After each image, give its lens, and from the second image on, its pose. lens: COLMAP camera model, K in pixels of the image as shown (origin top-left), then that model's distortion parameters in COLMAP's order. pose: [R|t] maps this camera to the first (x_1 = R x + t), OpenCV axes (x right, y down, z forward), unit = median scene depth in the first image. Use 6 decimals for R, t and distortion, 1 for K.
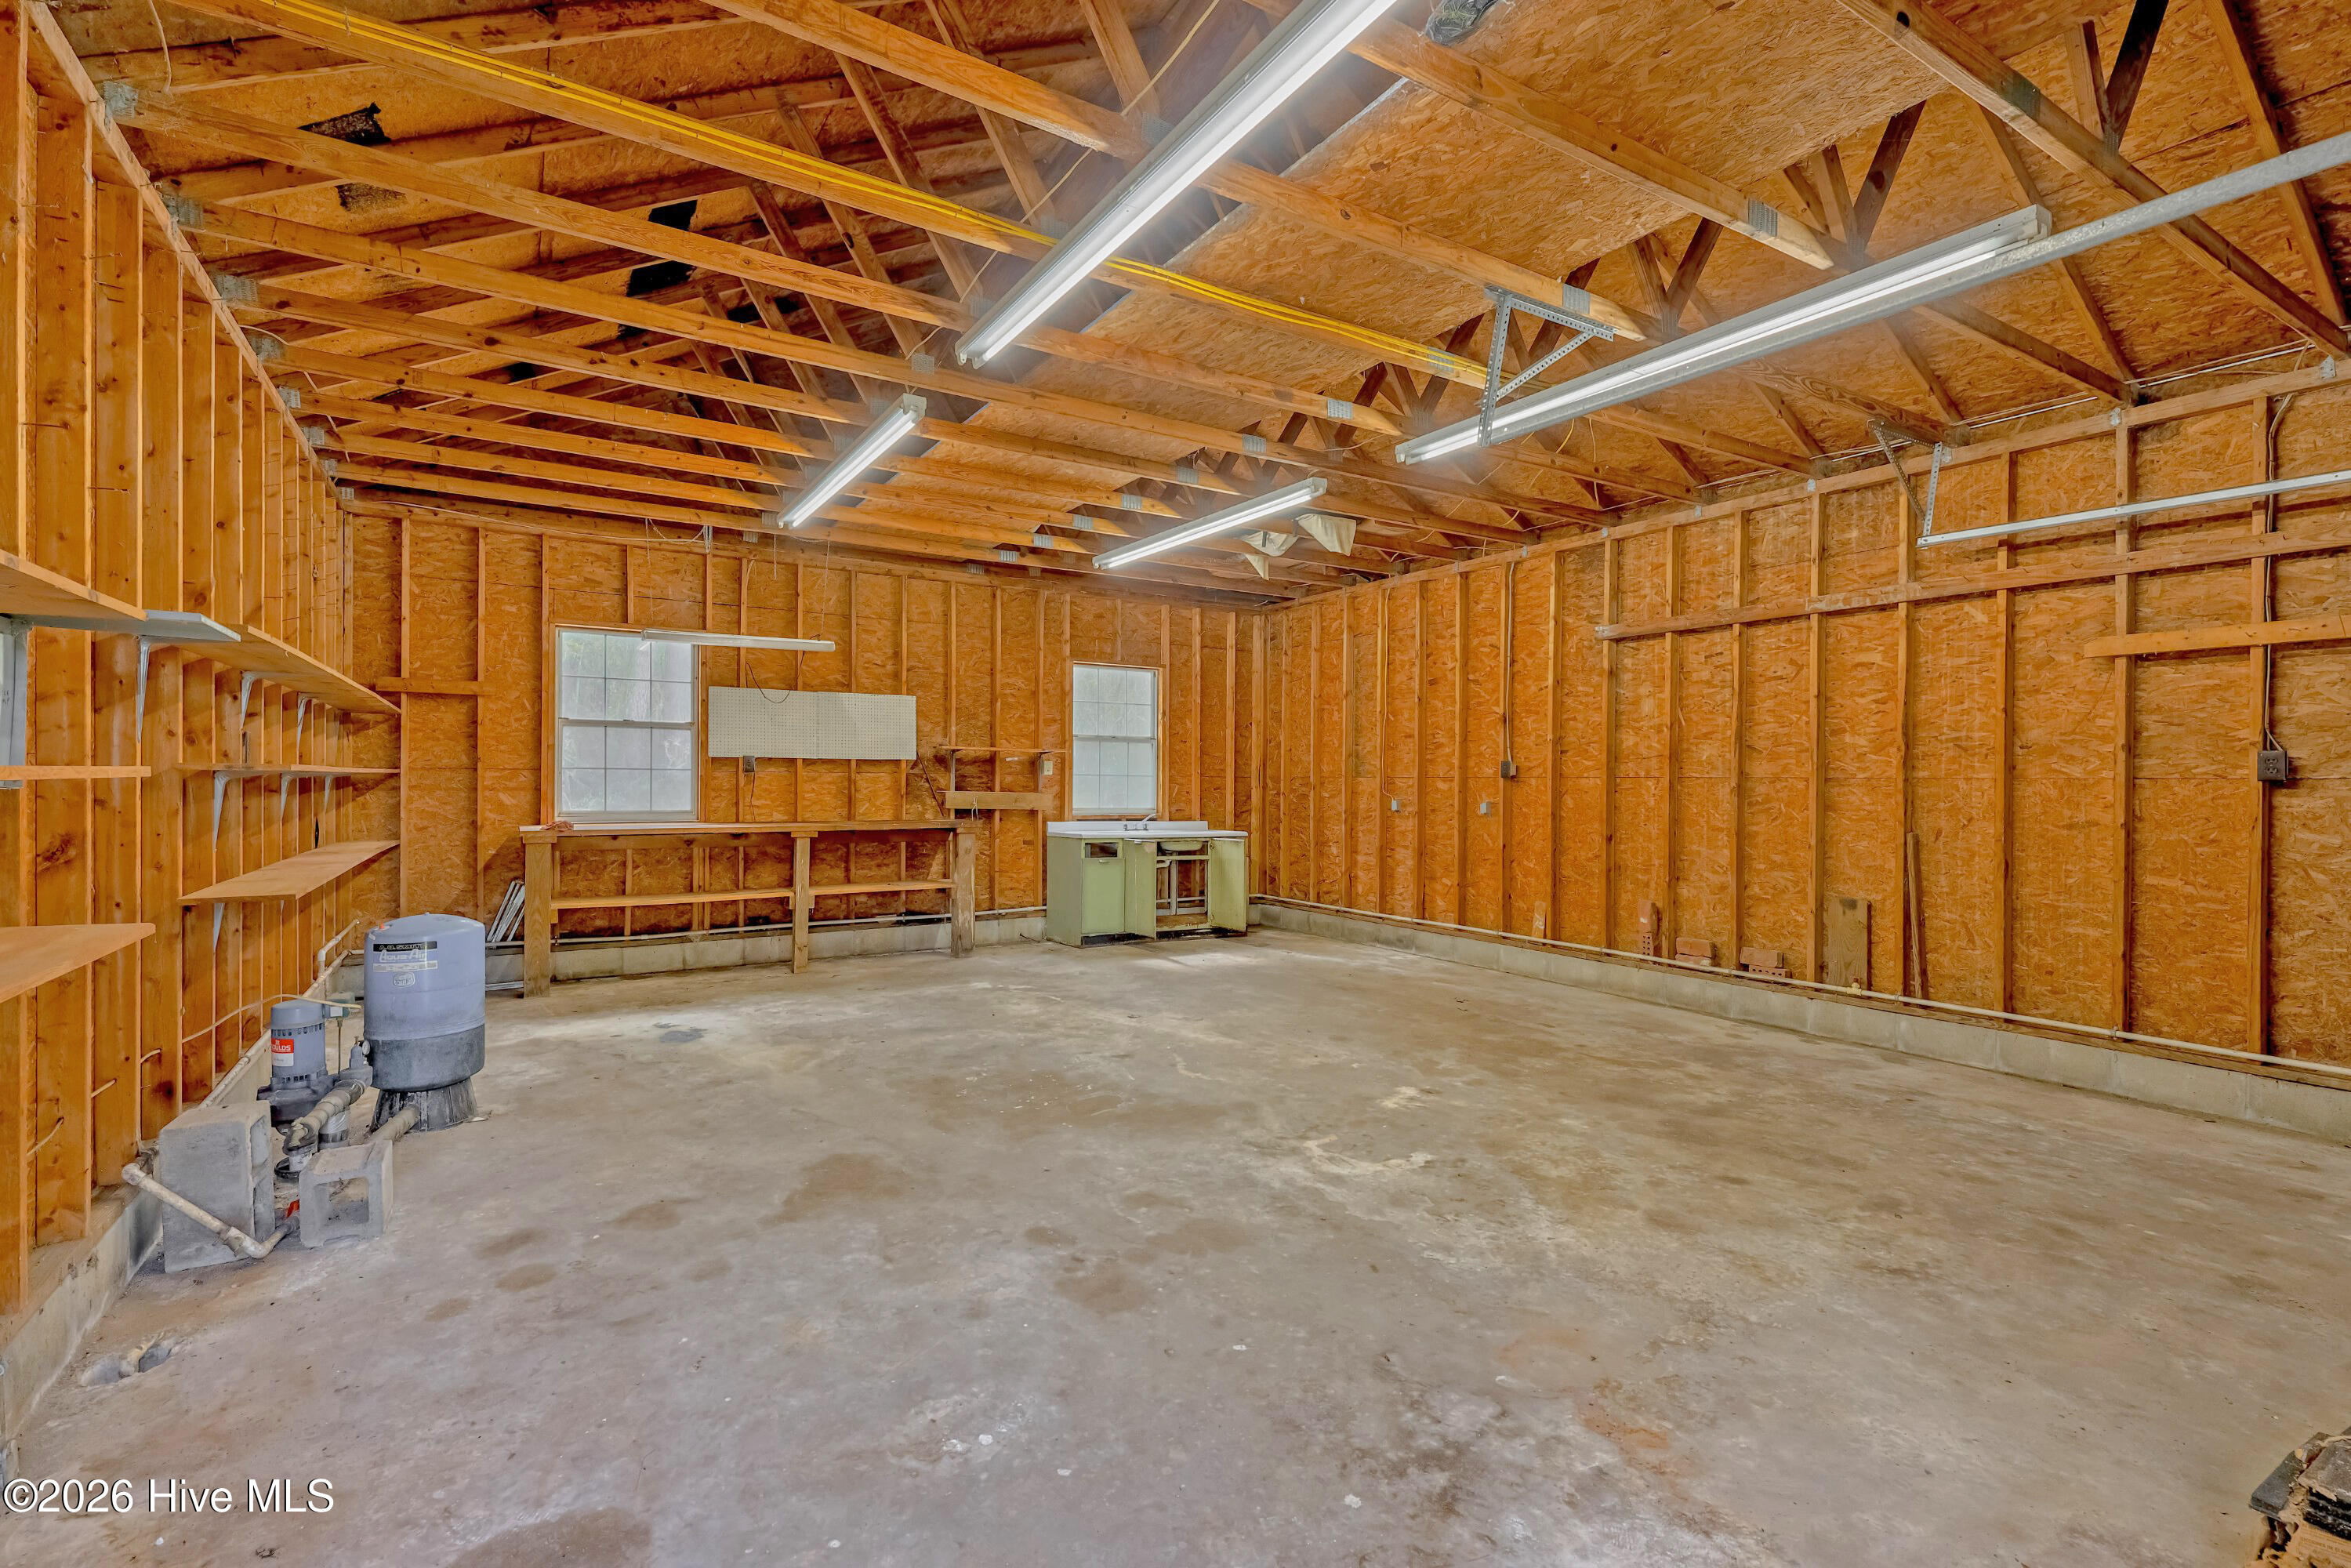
lens RADIAL K [[1012.9, 0, 1180.0], [0, 1012.9, 785.0], [0, 0, 1]] dist [0.026457, 0.000007]
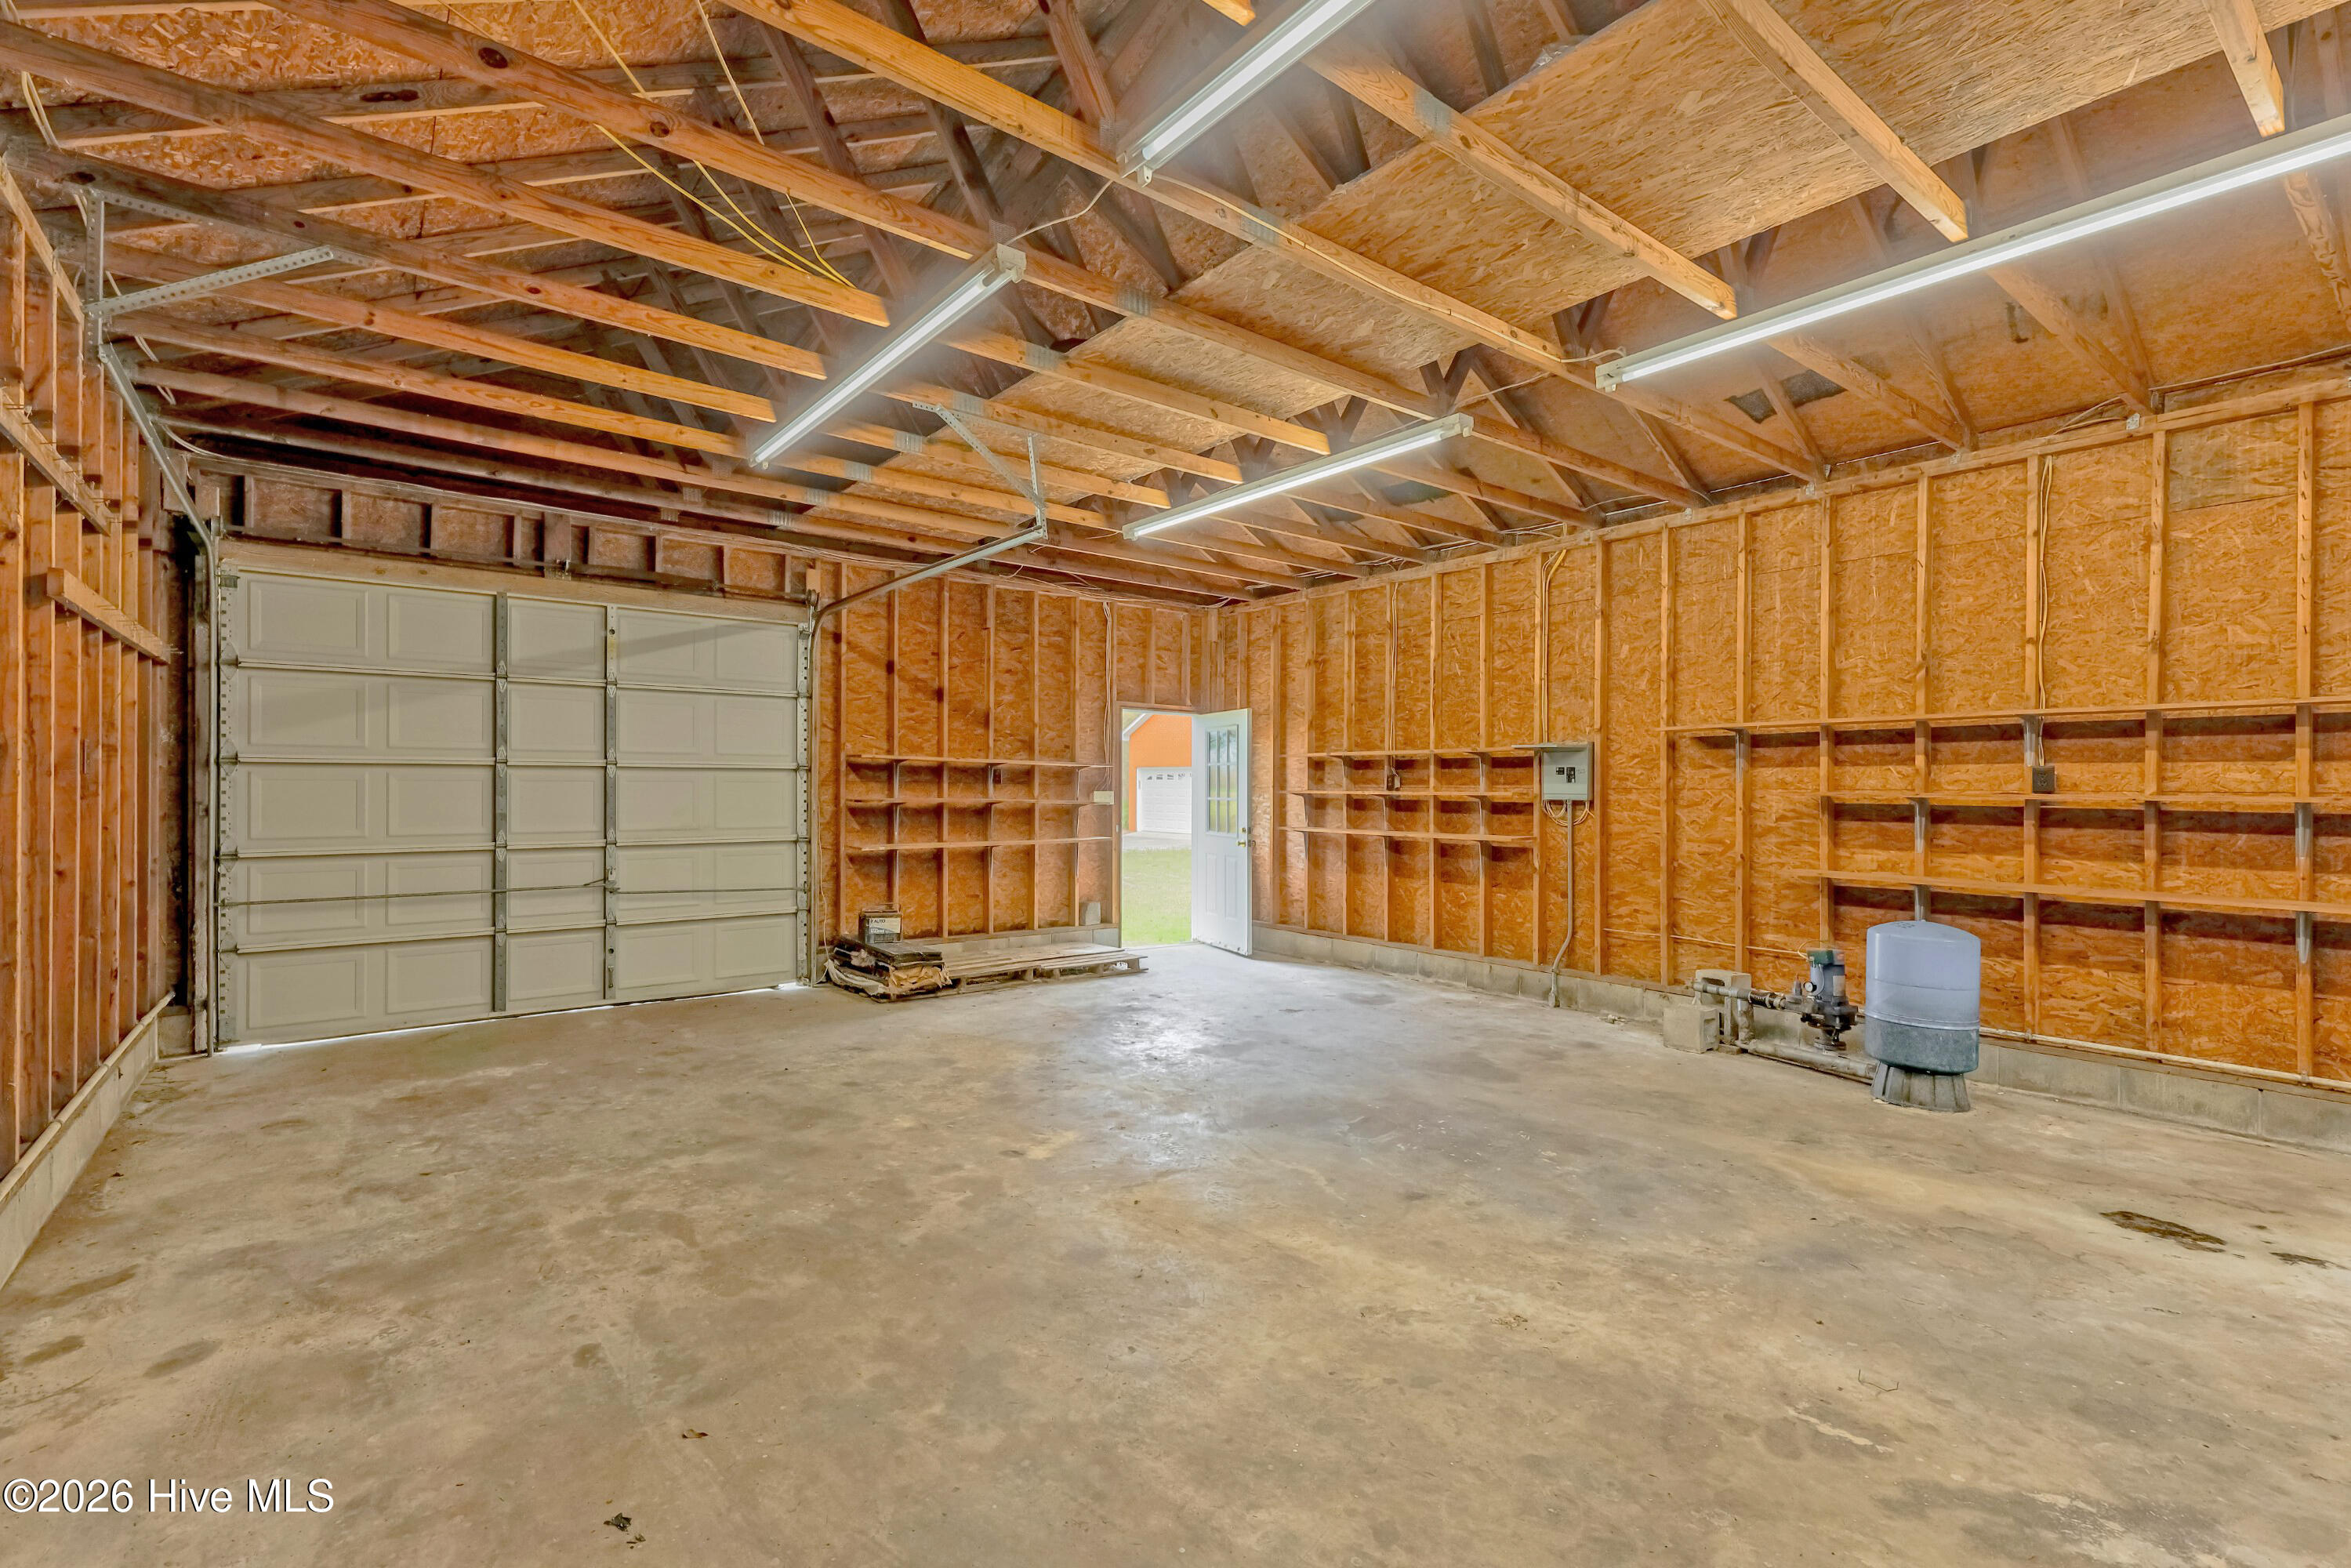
lens RADIAL K [[1012.9, 0, 1180.0], [0, 1012.9, 785.0], [0, 0, 1]] dist [0.026457, 0.000007]
pose [[-0.993612, -0.015813, -0.111735, 0.220949], [-0.016026, 0.999871, 0.001008, -0.015611], [0.111705, 0.002792, -0.993737, 1.994538]]
